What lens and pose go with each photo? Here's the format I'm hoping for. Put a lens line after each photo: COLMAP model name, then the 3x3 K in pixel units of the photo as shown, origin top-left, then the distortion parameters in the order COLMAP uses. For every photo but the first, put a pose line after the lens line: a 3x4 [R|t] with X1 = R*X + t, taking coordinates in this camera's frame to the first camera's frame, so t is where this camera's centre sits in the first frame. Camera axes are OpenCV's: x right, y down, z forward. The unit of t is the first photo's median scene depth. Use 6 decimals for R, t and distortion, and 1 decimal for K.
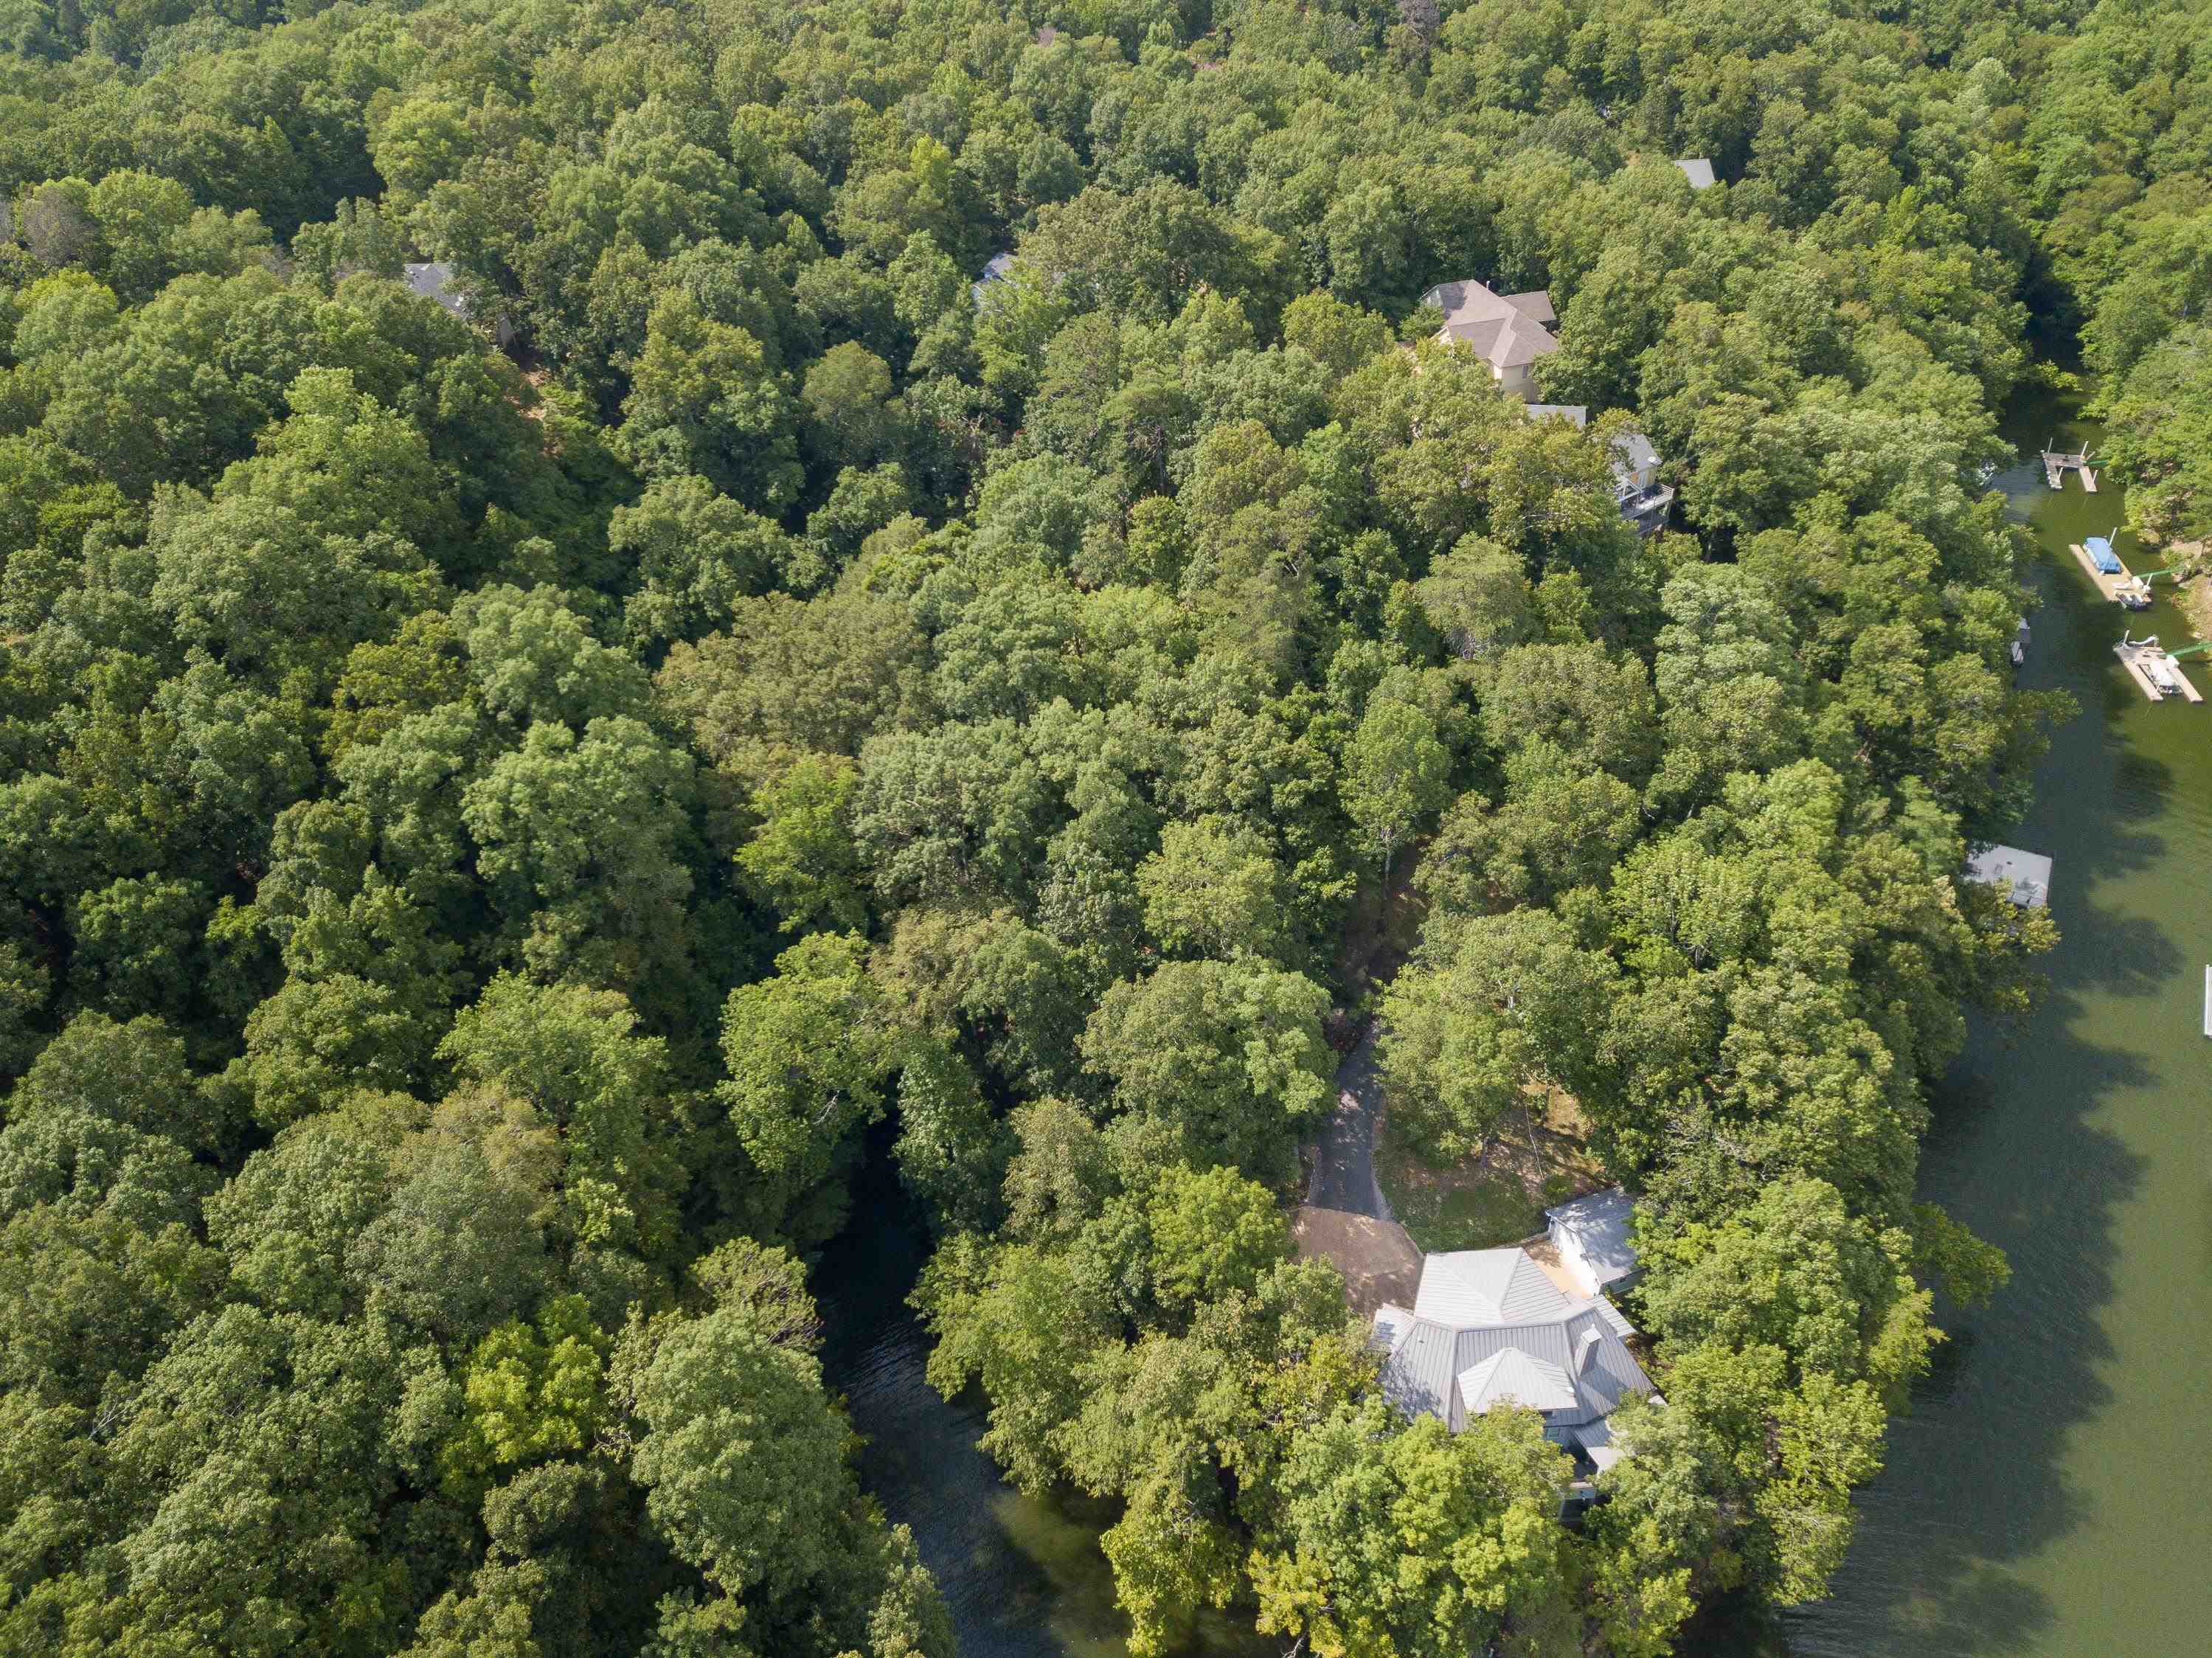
lens RADIAL K [[1682.9, 0, 1112.8], [0, 1682.9, 818.9], [0, 0, 1]] dist [0.026600, 0.000215]
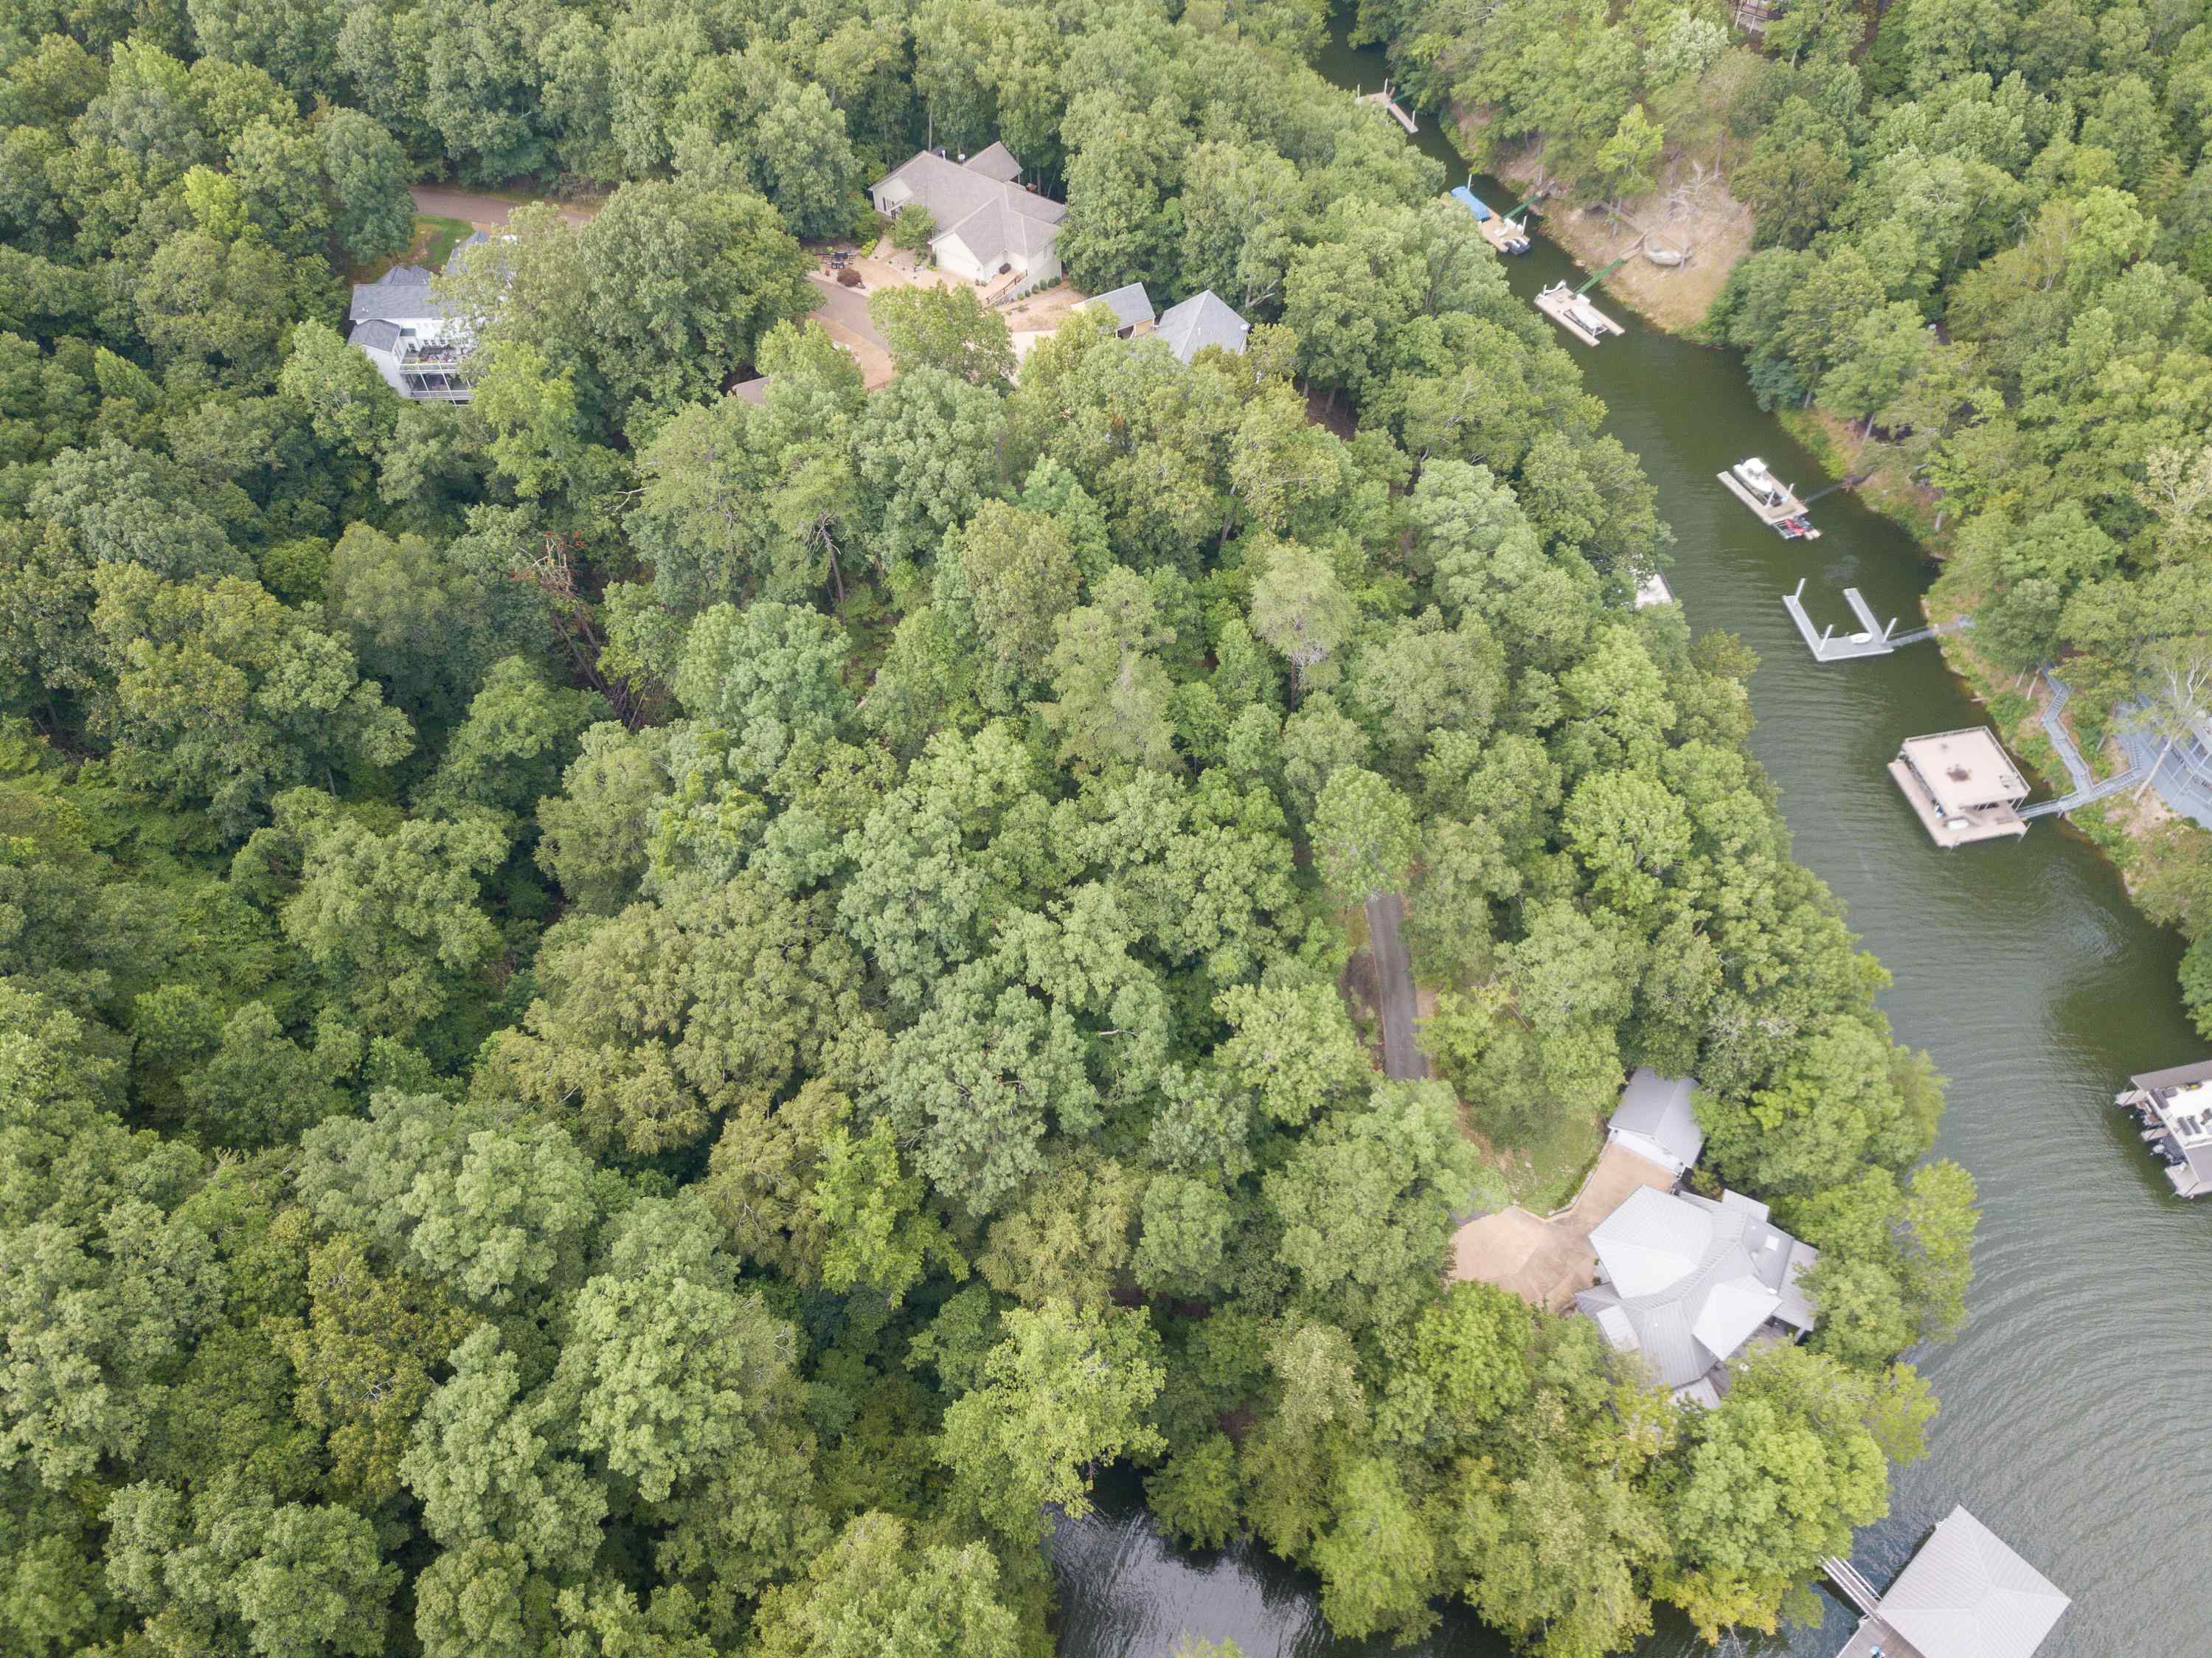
lens RADIAL K [[1701.8, 0, 1118.6], [0, 1701.8, 823.8], [0, 0, 1]] dist [0.108274, -0.274832]
pose [[0.803186, -0.463316, 0.374473, -0.303534], [0.359636, 0.878233, 0.315229, -0.374718], [-0.474926, -0.118513, 0.872009, 0.168730]]
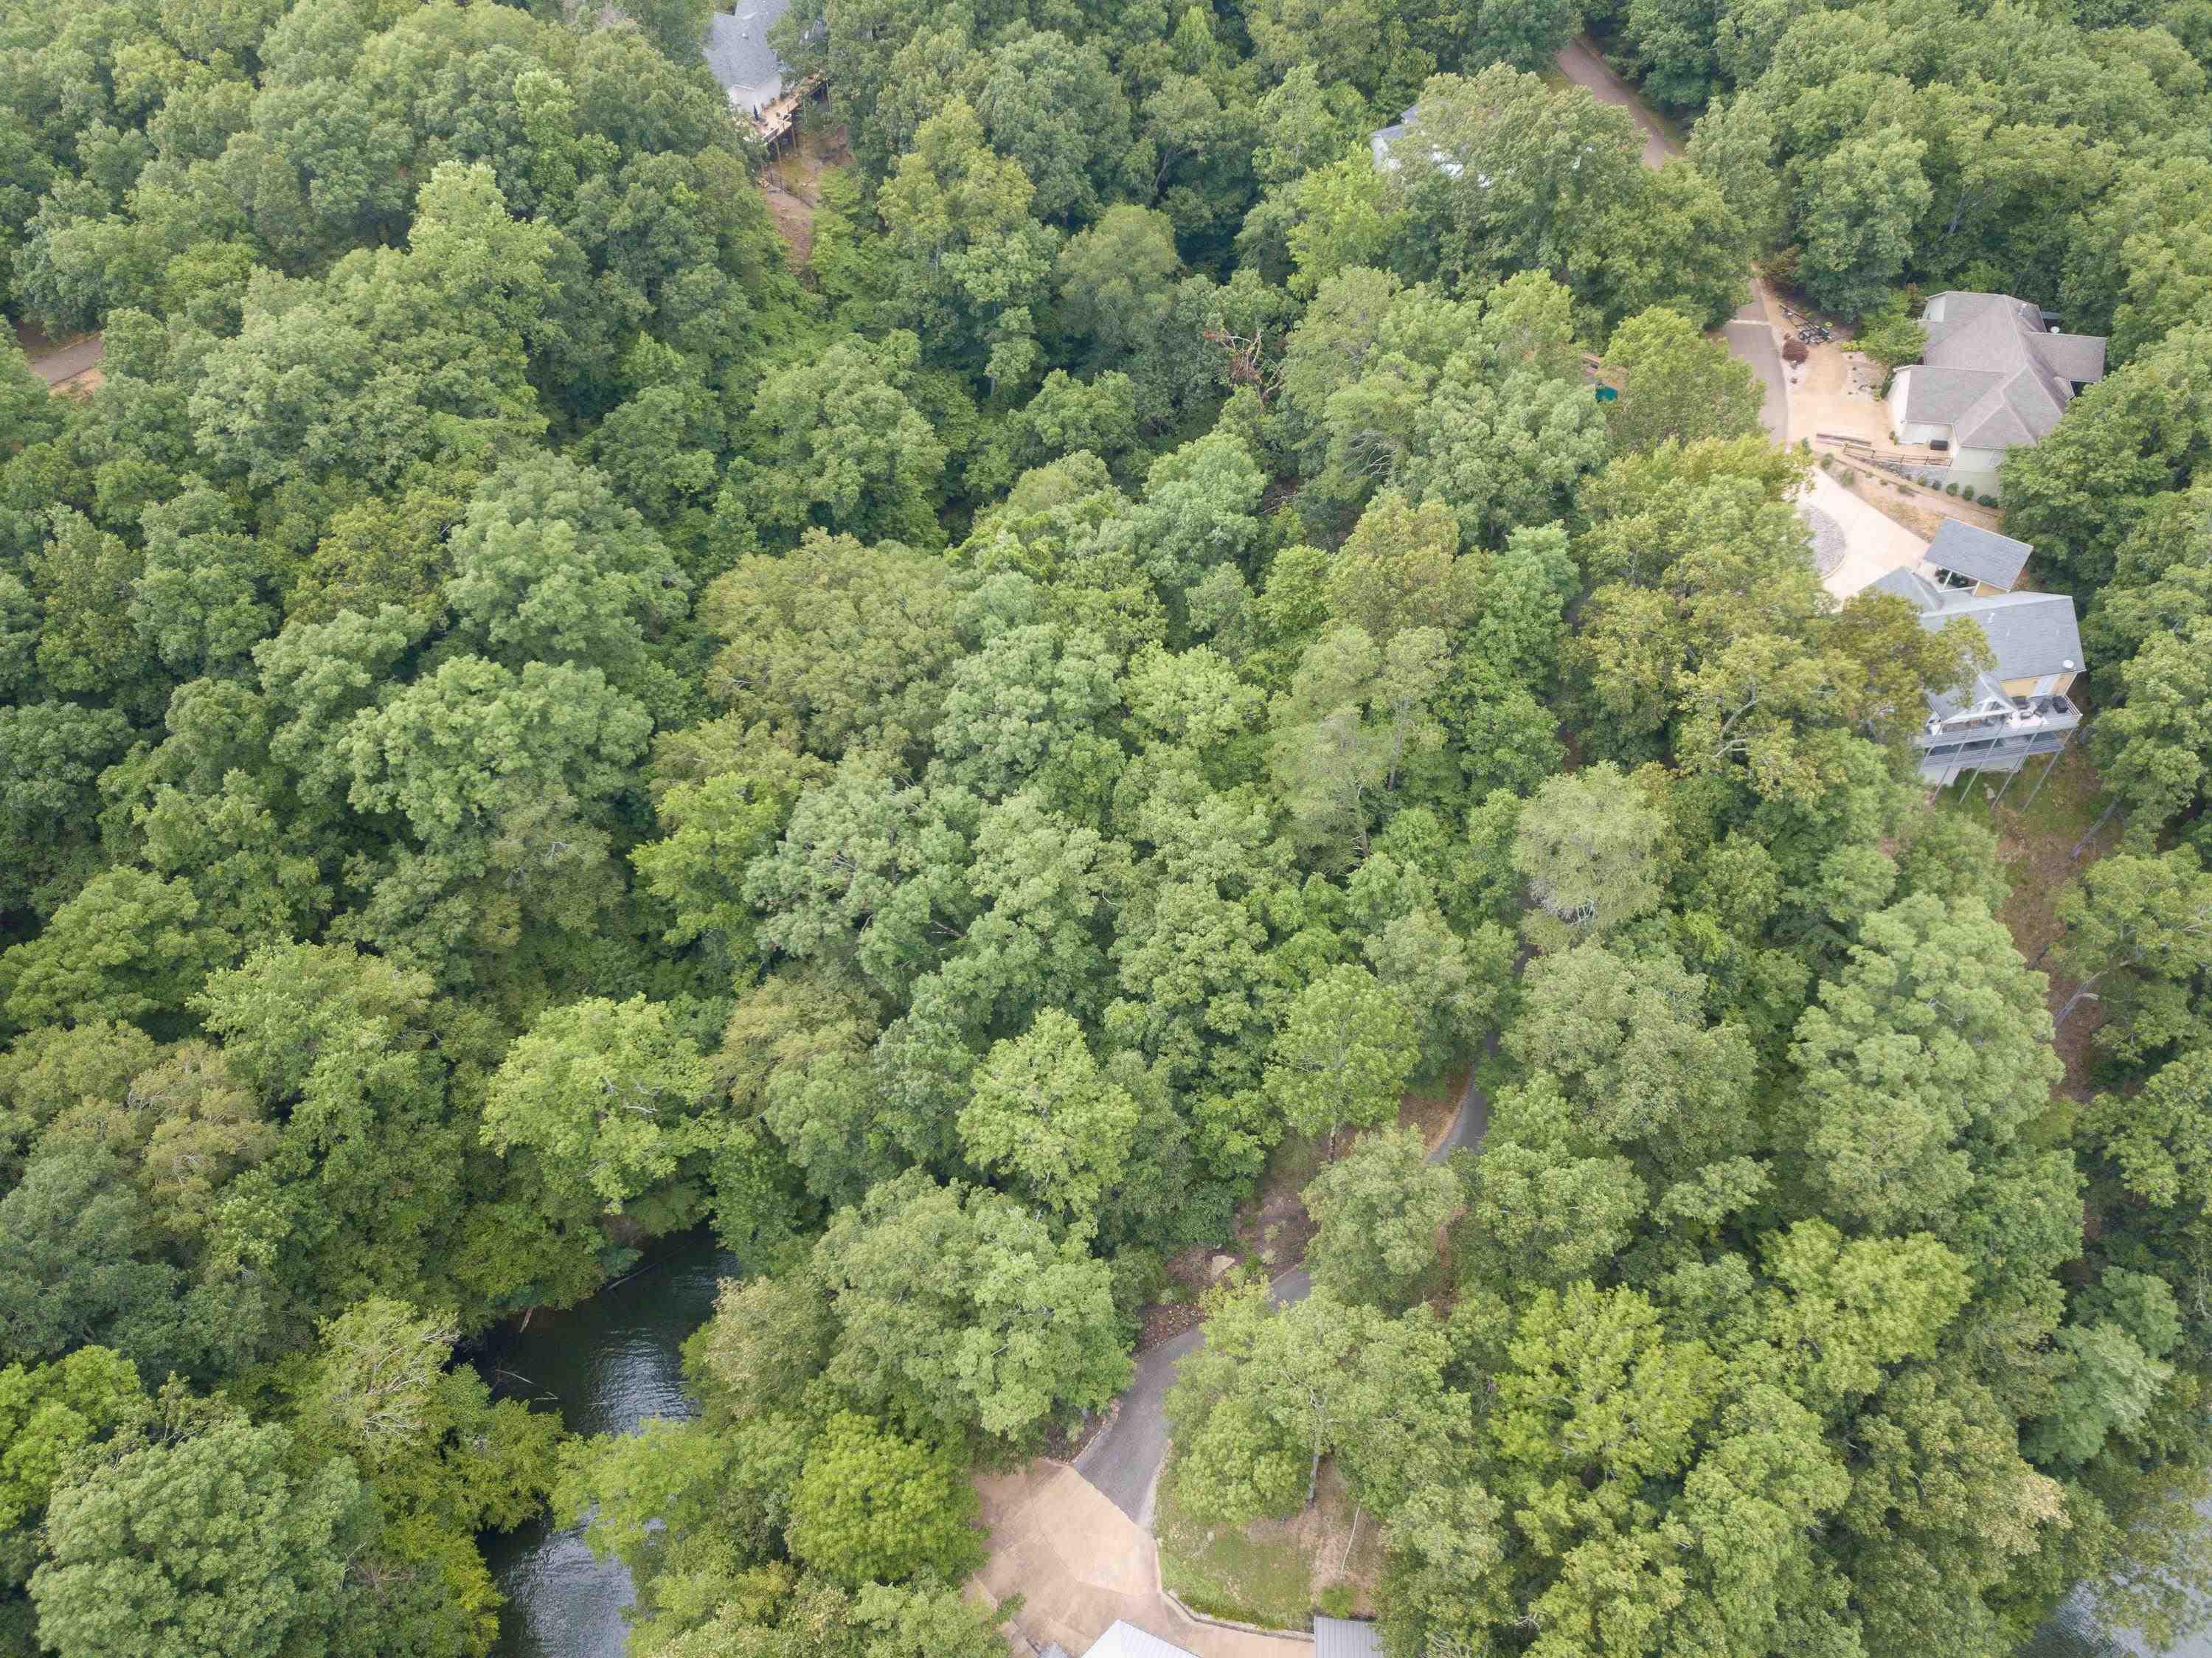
lens RADIAL K [[1682.9, 0, 1112.8], [0, 1682.9, 818.9], [0, 0, 1]] dist [0.026600, 0.000215]
pose [[0.886644, 0.349819, -0.302473, 0.252240], [-0.280586, 0.926850, 0.249441, -0.270601], [0.367606, -0.136296, 0.919940, 0.241634]]
